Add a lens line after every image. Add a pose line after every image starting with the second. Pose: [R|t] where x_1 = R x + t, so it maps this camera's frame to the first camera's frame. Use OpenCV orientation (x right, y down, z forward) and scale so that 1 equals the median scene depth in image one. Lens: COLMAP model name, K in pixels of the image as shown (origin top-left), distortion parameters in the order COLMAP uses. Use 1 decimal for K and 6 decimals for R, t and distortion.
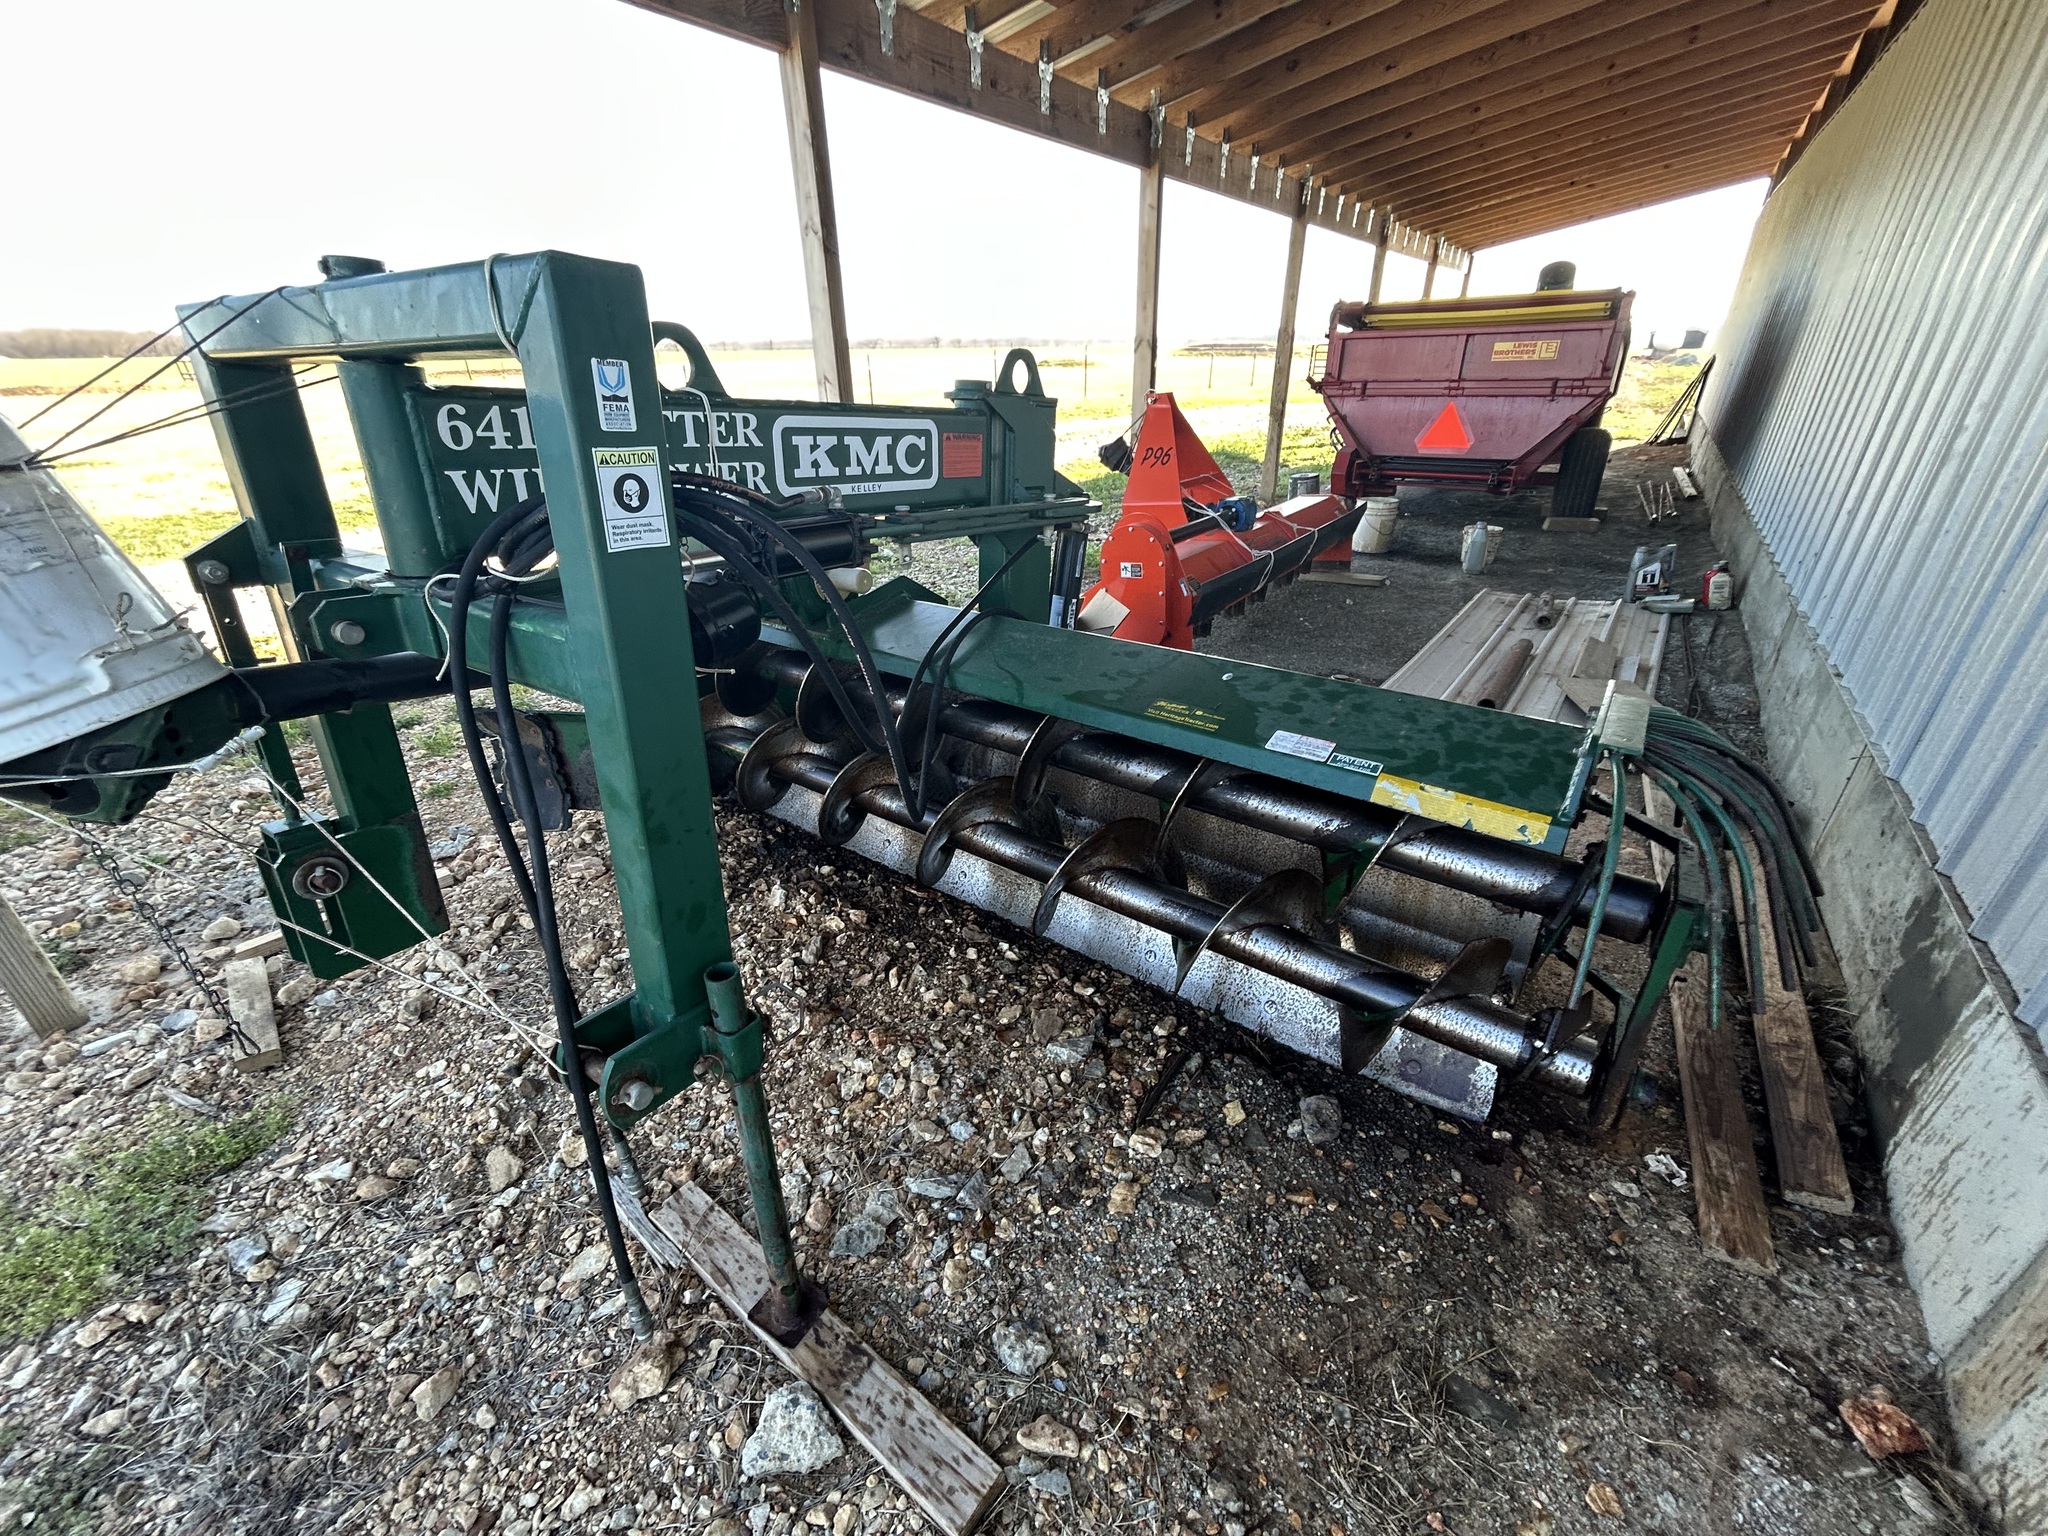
lens RADIAL K [[830.5, 0, 1022.7], [0, 830.5, 767.3], [0, 0, 1]] dist [-0.003403, 0.001055]
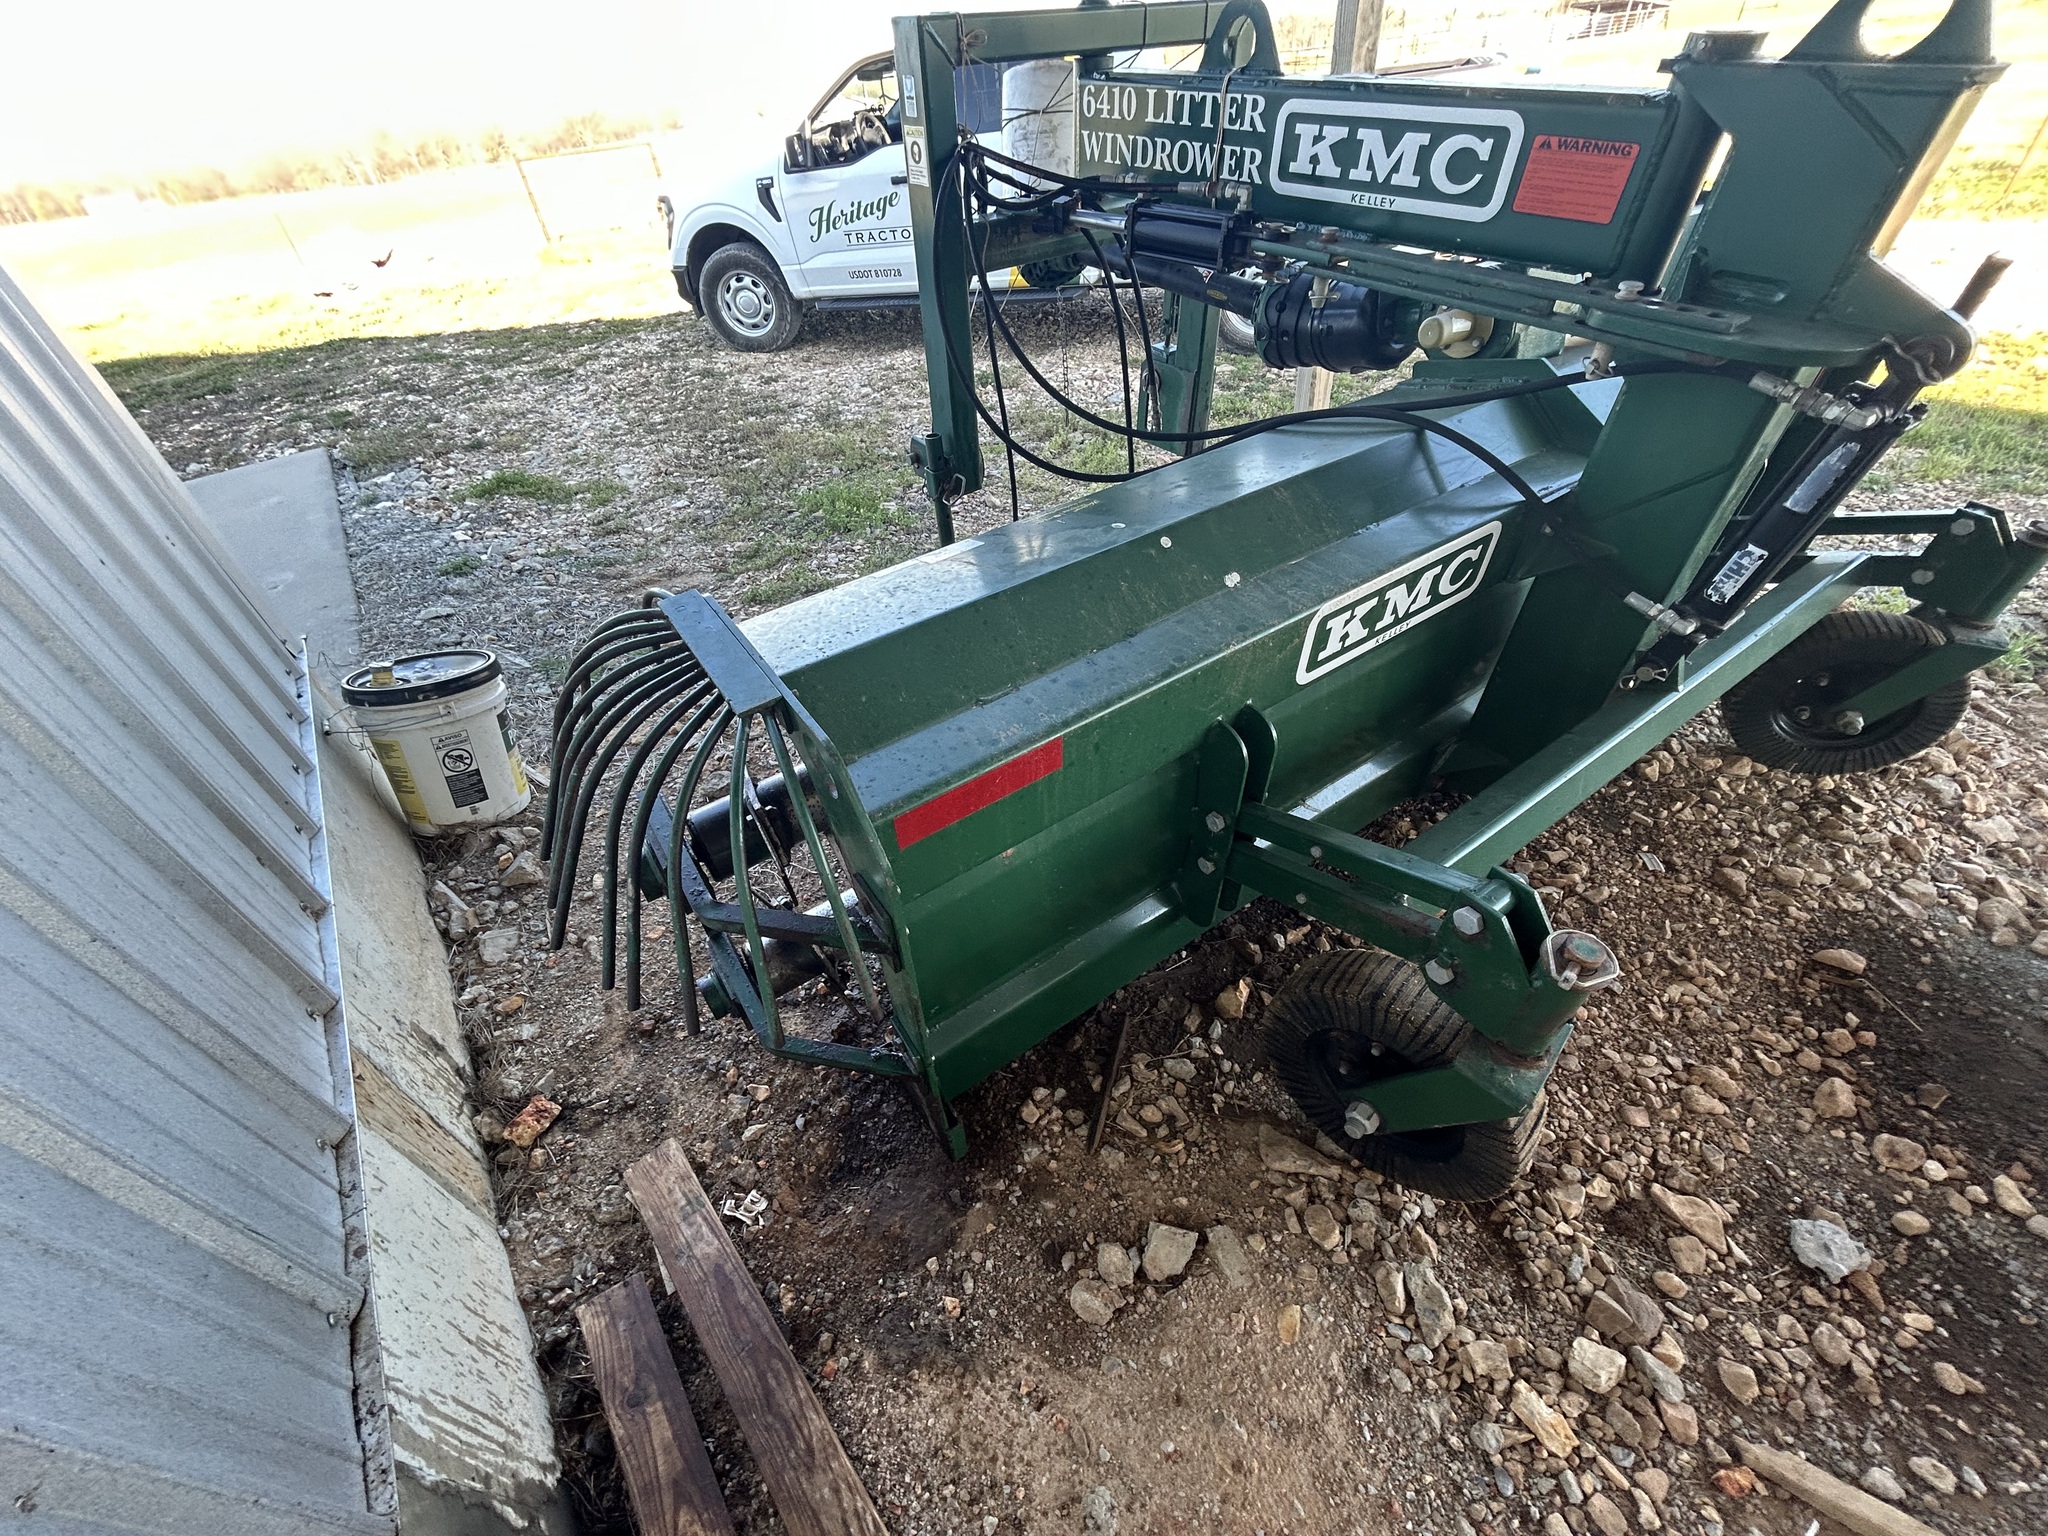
lens RADIAL K [[822.9, 0, 1024.0], [0, 822.9, 768.0], [0, 0, 1]] dist [0.005390, 0.000418]
pose [[-0.310587, 0.640845, -0.702036, 0.980931], [-0.340792, 0.614390, 0.711608, -0.498395], [0.887354, 0.460264, 0.027573, 0.998882]]
